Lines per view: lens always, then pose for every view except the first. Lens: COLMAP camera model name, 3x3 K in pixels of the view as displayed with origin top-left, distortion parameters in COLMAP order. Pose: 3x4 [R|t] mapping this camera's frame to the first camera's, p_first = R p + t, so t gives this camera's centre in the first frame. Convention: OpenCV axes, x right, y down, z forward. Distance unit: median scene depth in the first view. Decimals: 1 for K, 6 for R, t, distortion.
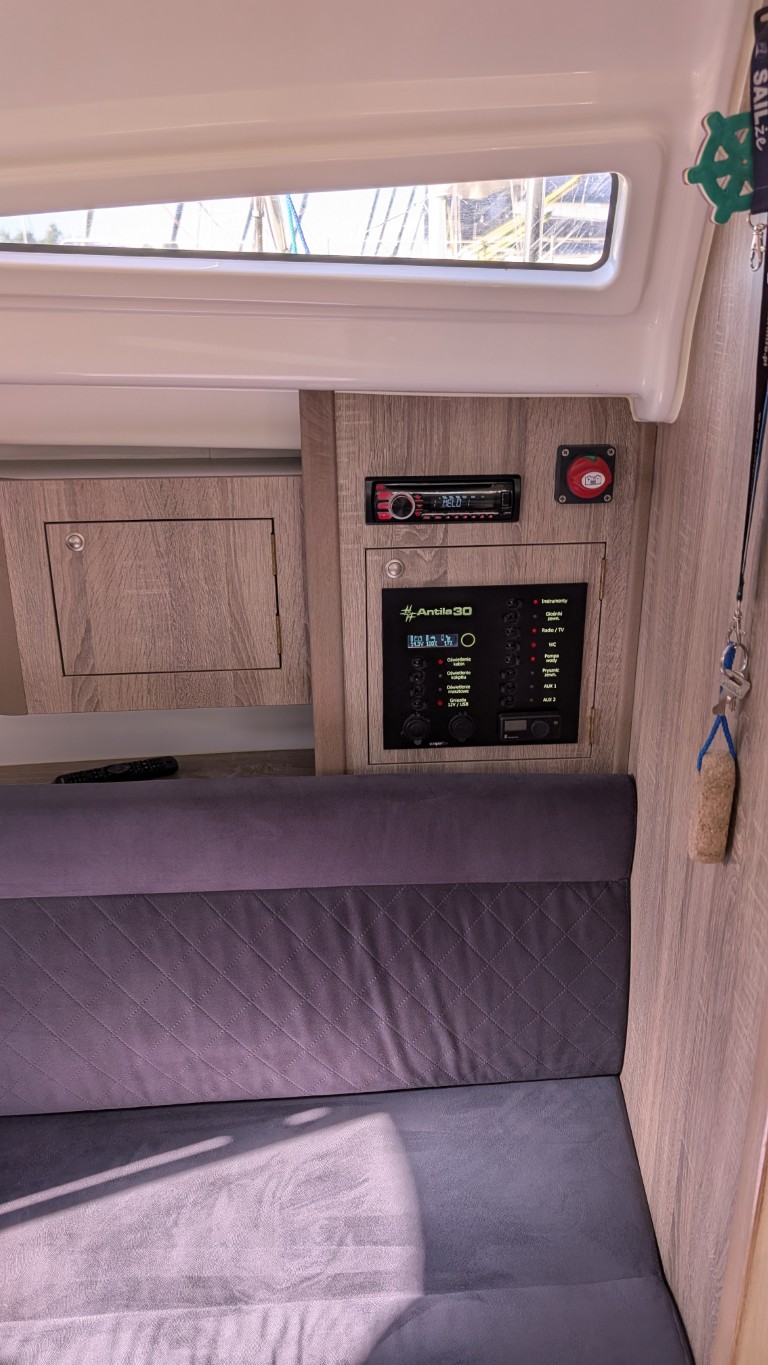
lens RADIAL K [[1018.6, 0, 357.9], [0, 1018.6, 688.8], [0, 0, 1]] dist [0.042988, -0.005086]
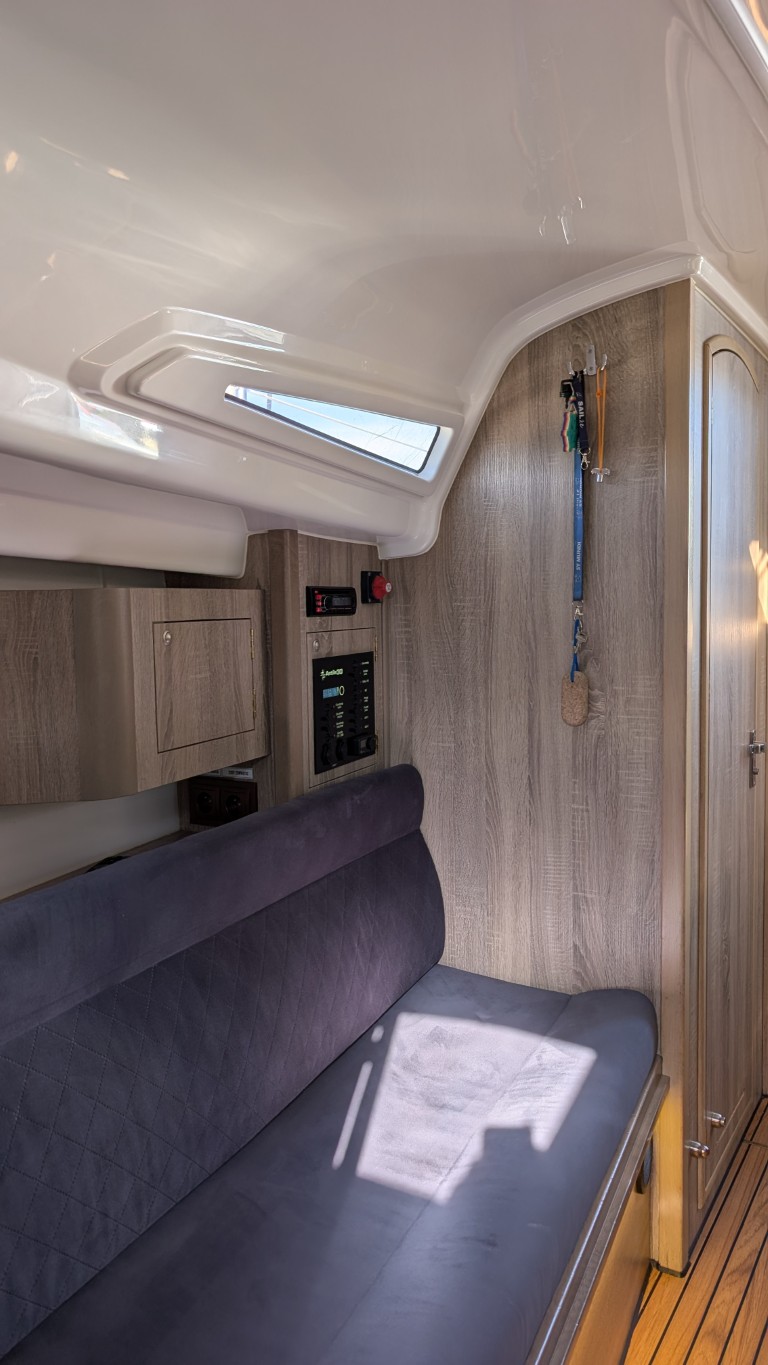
lens RADIAL K [[976.6, 0, 378.4], [0, 976.6, 667.2], [0, 0, 1]] dist [0.011321, -0.019673]
pose [[0.488908, -0.061417, 0.870171, -1.179911], [0.316067, 0.942212, -0.111081, 0.103062], [-0.813063, 0.329340, 0.480067, 0.228205]]
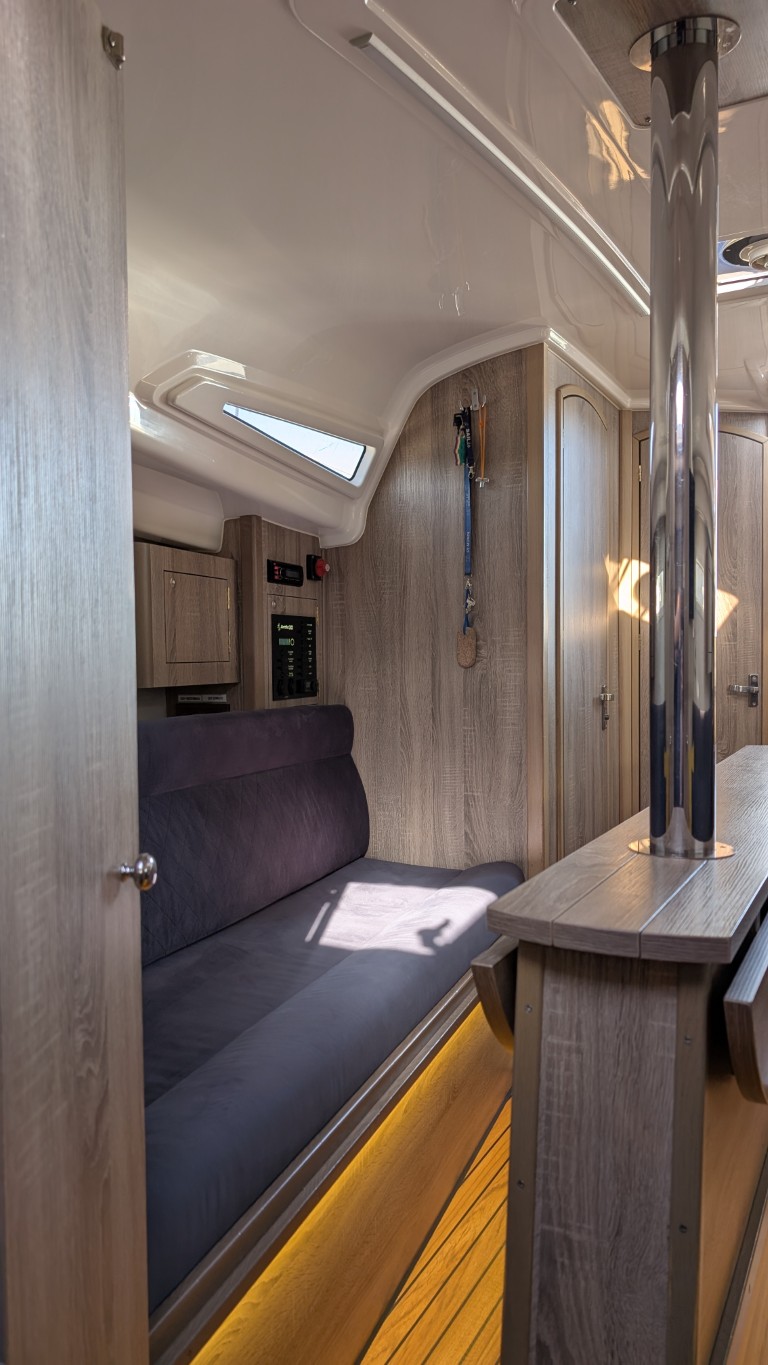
lens RADIAL K [[988.7, 0, 388.0], [0, 988.7, 690.8], [0, 0, 1]] dist [0.040972, -0.009324]
pose [[0.417865, -0.030931, 0.907982, -1.666904], [0.323003, 0.939180, -0.116657, 0.348209], [-0.849151, 0.342028, 0.402441, 0.058526]]
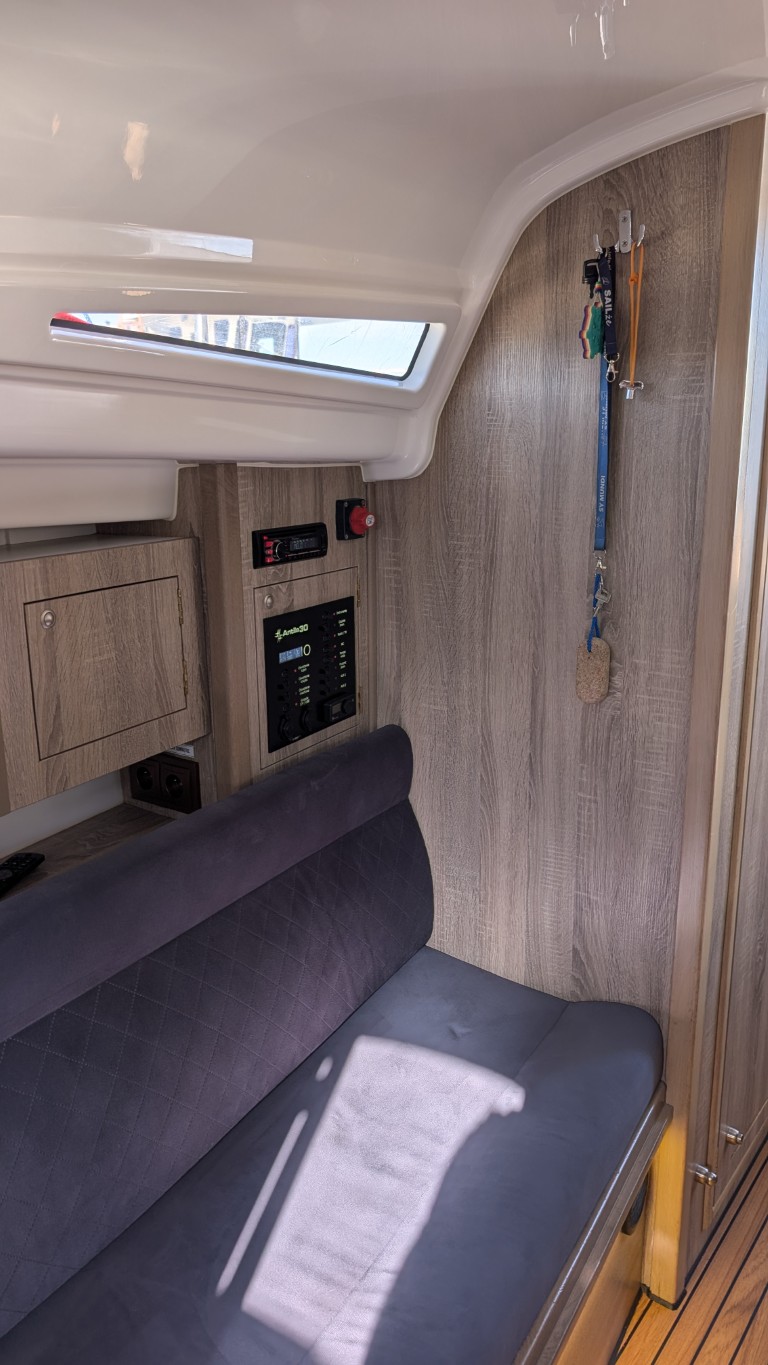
lens RADIAL K [[983.7, 0, 381.0], [0, 983.7, 674.8], [0, 0, 1]] dist [0.003207, -0.005014]
pose [[0.568678, -0.189997, 0.800316, -0.865690], [0.291567, 0.956344, 0.019861, -0.015056], [-0.769151, 0.222051, 0.599249, 0.180692]]
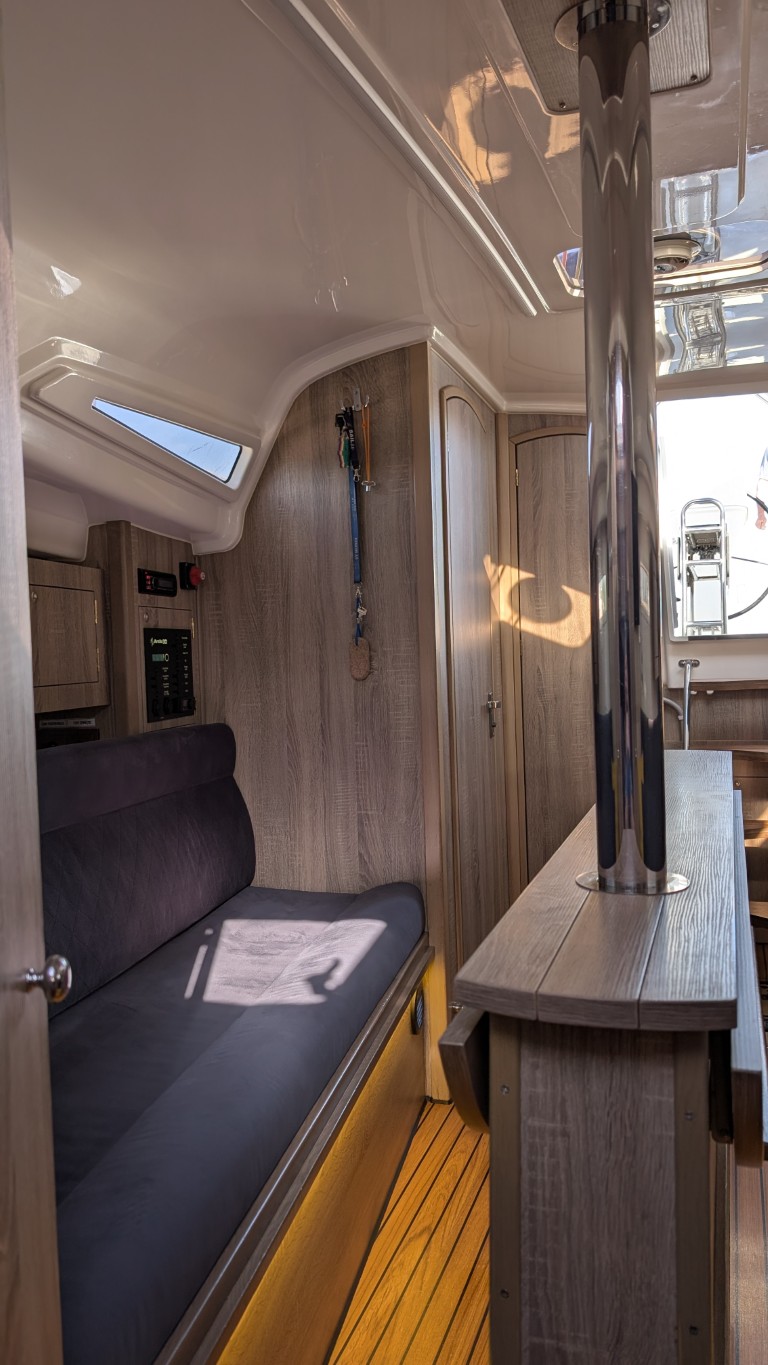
lens RADIAL K [[993.9, 0, 400.1], [0, 993.9, 680.5], [0, 0, 1]] dist [0.026645, -0.003549]
pose [[0.267347, -0.030645, 0.963113, -1.596046], [0.364501, 0.928444, -0.071638, 0.288876], [-0.892001, 0.370207, 0.259386, 0.144410]]
